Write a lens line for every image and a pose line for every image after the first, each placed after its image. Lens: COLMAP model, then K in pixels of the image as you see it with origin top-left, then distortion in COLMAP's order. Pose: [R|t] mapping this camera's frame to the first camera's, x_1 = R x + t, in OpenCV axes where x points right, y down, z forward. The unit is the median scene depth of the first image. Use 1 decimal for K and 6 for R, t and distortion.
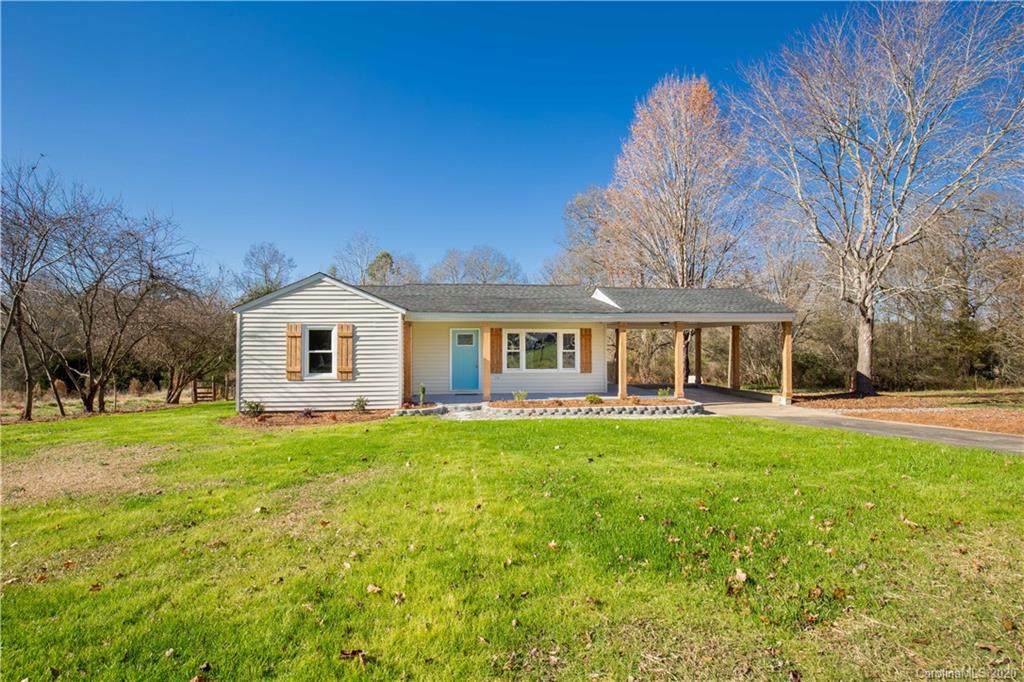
lens RADIAL K [[466.3, 0, 515.7], [0, 466.3, 344.7], [0, 0, 1]] dist [-0.015478, 0.000112]
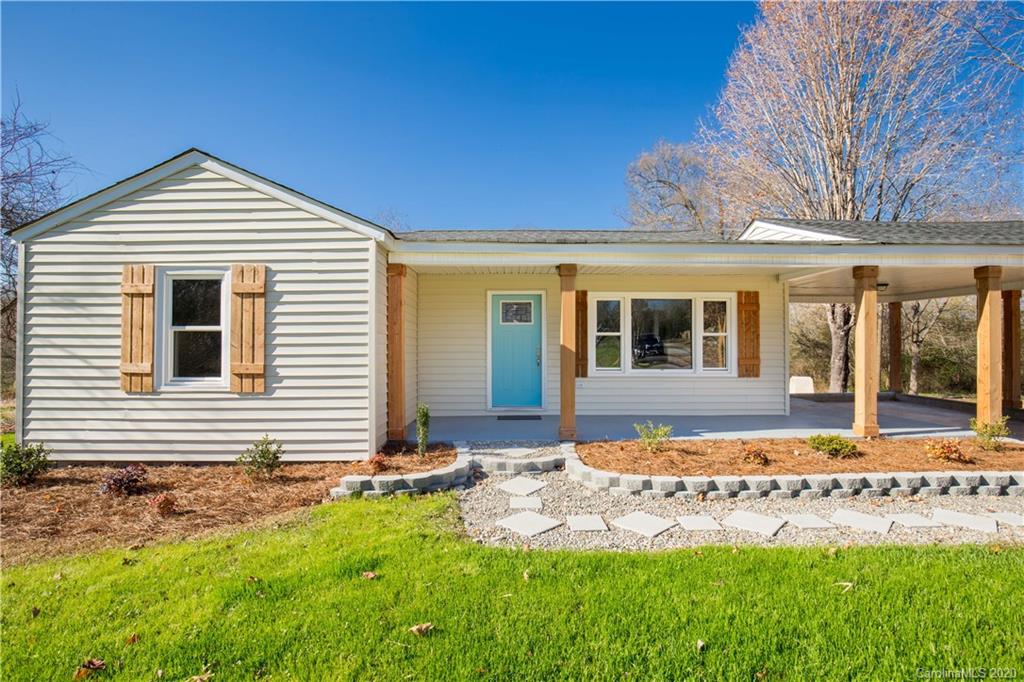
lens RADIAL K [[466.3, 0, 512.2], [0, 466.3, 342.1], [0, 0, 1]] dist [-0.015478, 0.000112]
pose [[0.995999, 0.000934, -0.089363, -0.081349], [-0.000717, 0.999997, 0.002468, 0.026149], [0.089365, -0.002394, 0.995996, 0.585942]]
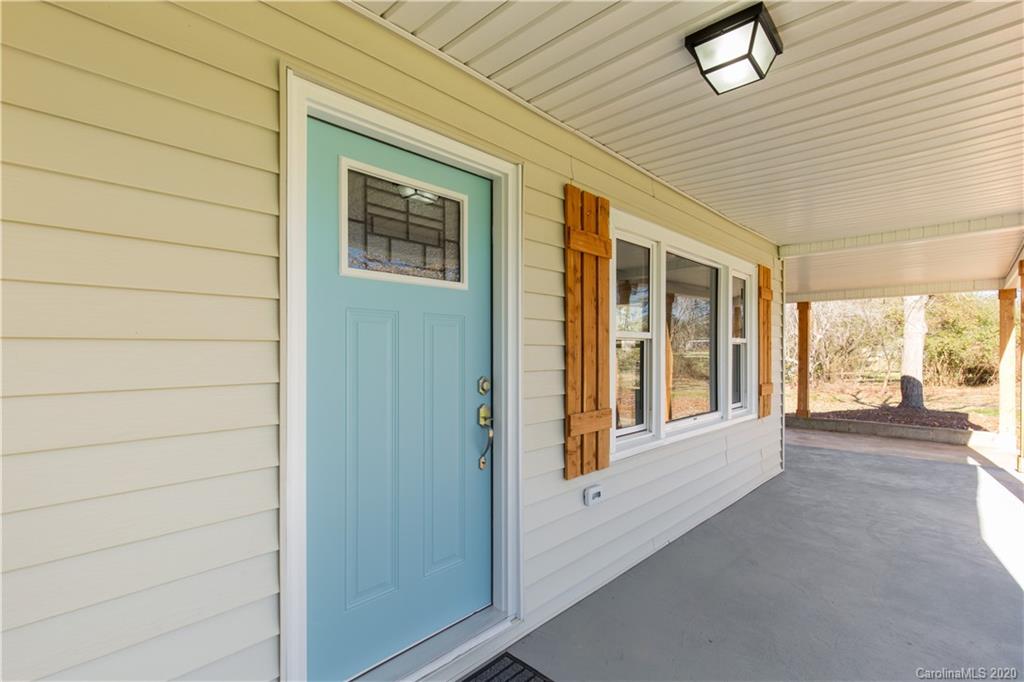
lens RADIAL K [[466.3, 0, 507.0], [0, 466.3, 344.9], [0, 0, 1]] dist [-0.015478, 0.000112]
pose [[0.761494, 0.008839, 0.648112, -0.205340], [-0.003964, 0.999952, -0.008979, 0.023109], [-0.648160, 0.004268, 0.761492, 1.110264]]
